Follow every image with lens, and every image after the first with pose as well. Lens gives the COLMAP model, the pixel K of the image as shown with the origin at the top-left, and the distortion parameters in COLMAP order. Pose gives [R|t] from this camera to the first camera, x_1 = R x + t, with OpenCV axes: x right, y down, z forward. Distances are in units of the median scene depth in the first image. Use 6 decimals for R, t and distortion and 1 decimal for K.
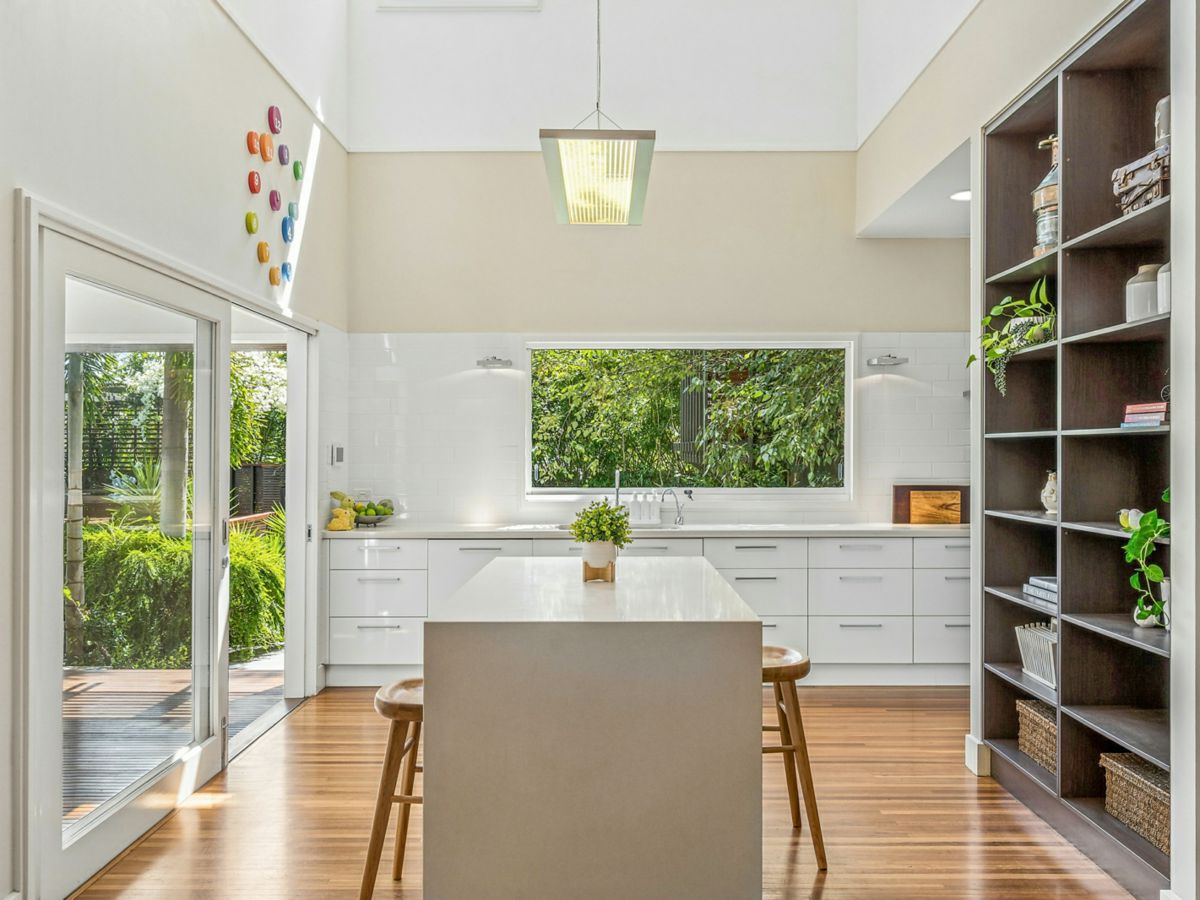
lens RADIAL K [[1007.5, 0, 600.0], [0, 1007.5, 450.0], [0, 0, 1]] dist [0.001847, -0.000259]
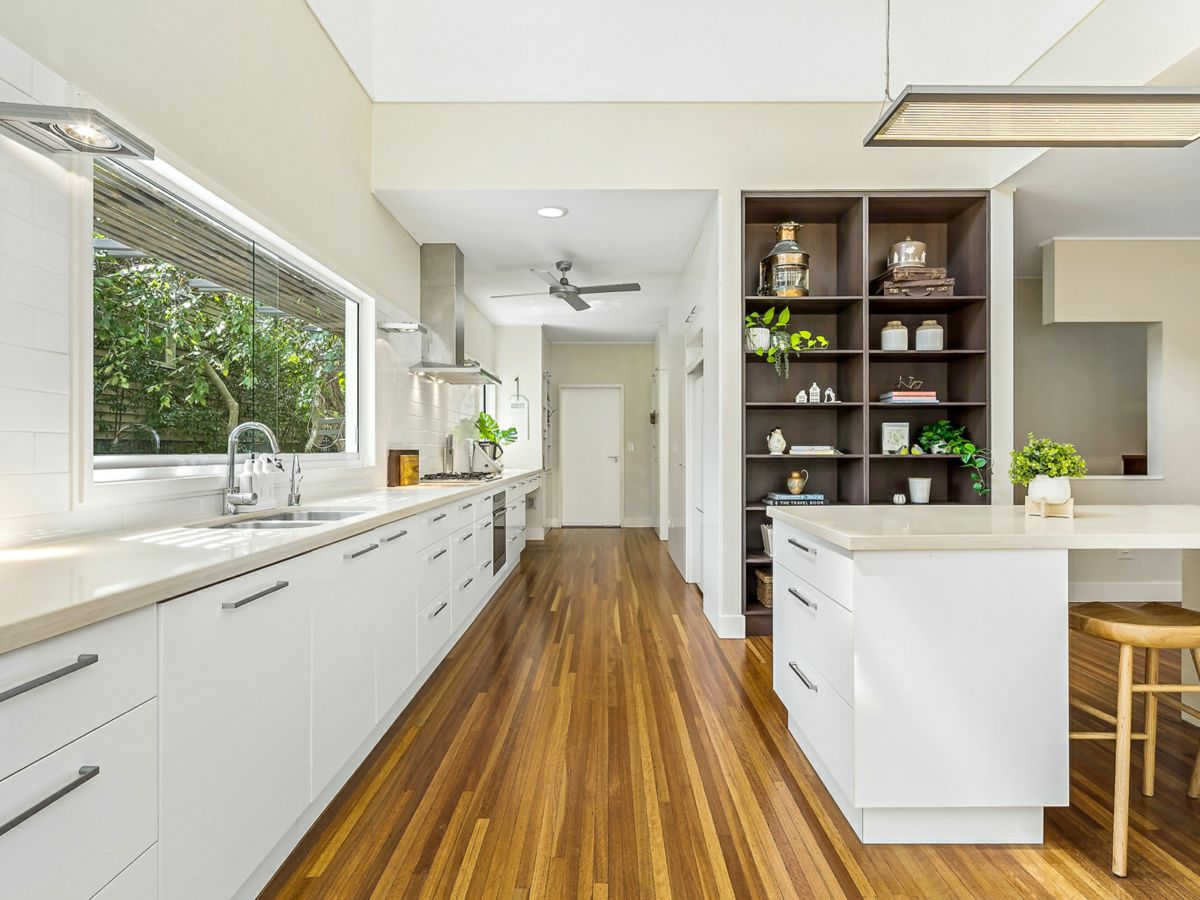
lens RADIAL K [[625.7, 0, 601.4], [0, 625.7, 456.4], [0, 0, 1]] dist [0.000870, -0.000012]
pose [[-0.000217, -0.007729, 0.999970, -0.342669], [-0.002011, 0.999968, 0.007728, 0.036255], [-0.999998, -0.002010, -0.000232, 0.791261]]
